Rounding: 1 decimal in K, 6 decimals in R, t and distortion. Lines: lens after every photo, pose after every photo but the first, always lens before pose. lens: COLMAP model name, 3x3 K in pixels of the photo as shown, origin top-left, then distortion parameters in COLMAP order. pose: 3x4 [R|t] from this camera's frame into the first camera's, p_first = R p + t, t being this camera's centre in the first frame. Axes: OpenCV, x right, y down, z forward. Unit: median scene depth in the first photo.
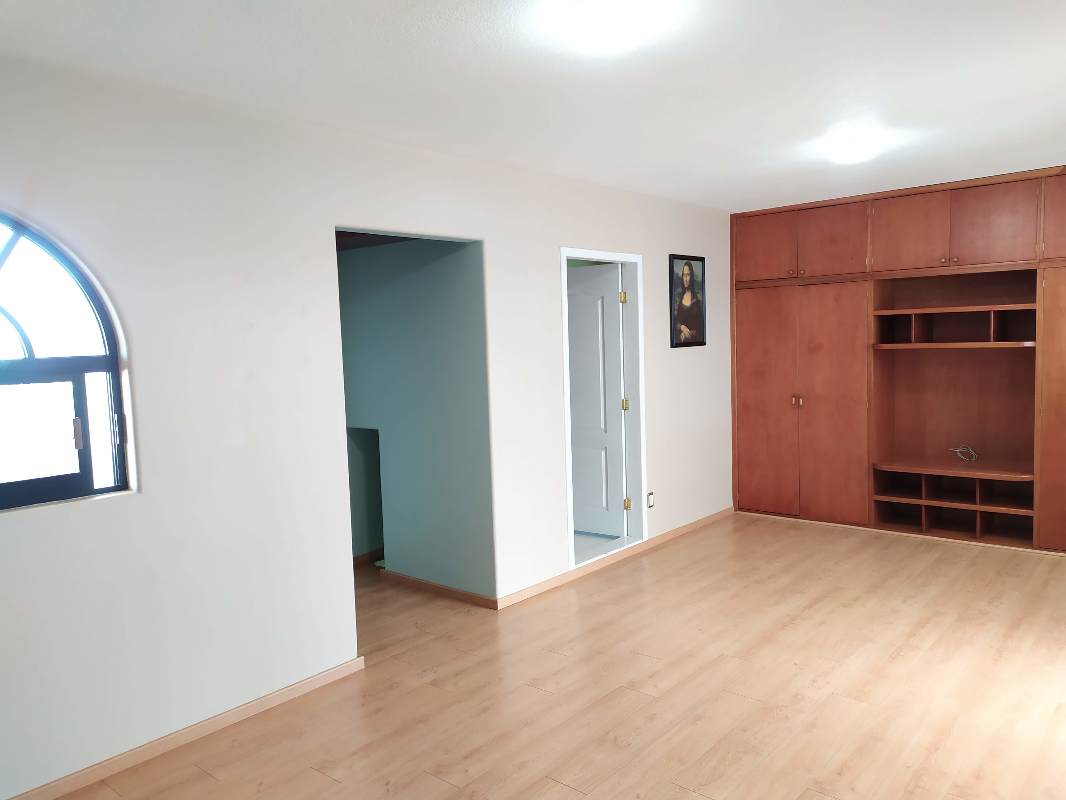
lens RADIAL K [[790.5, 0, 533.0], [0, 790.5, 400.0], [0, 0, 1]] dist [0.037972, -0.003840]
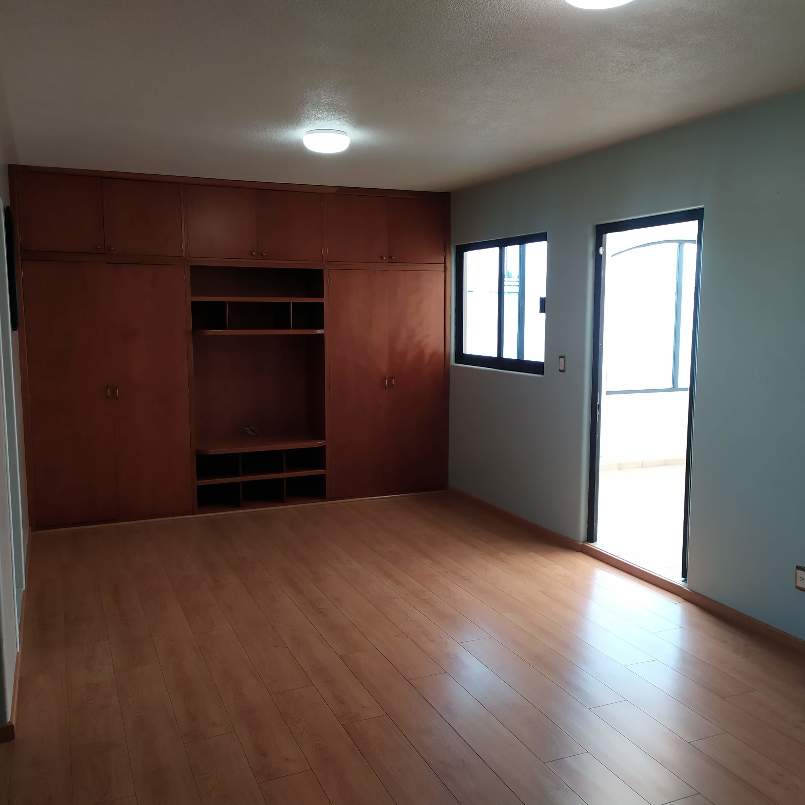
lens RADIAL K [[792.2, 0, 402.5], [0, 792.2, 402.5], [0, 0, 1]] dist [0.010132, 0.007094]
pose [[0.434793, -0.066047, 0.898105, -0.387440], [0.056873, 0.997330, 0.045810, -0.011234], [-0.898733, 0.031160, 0.437388, 0.364911]]
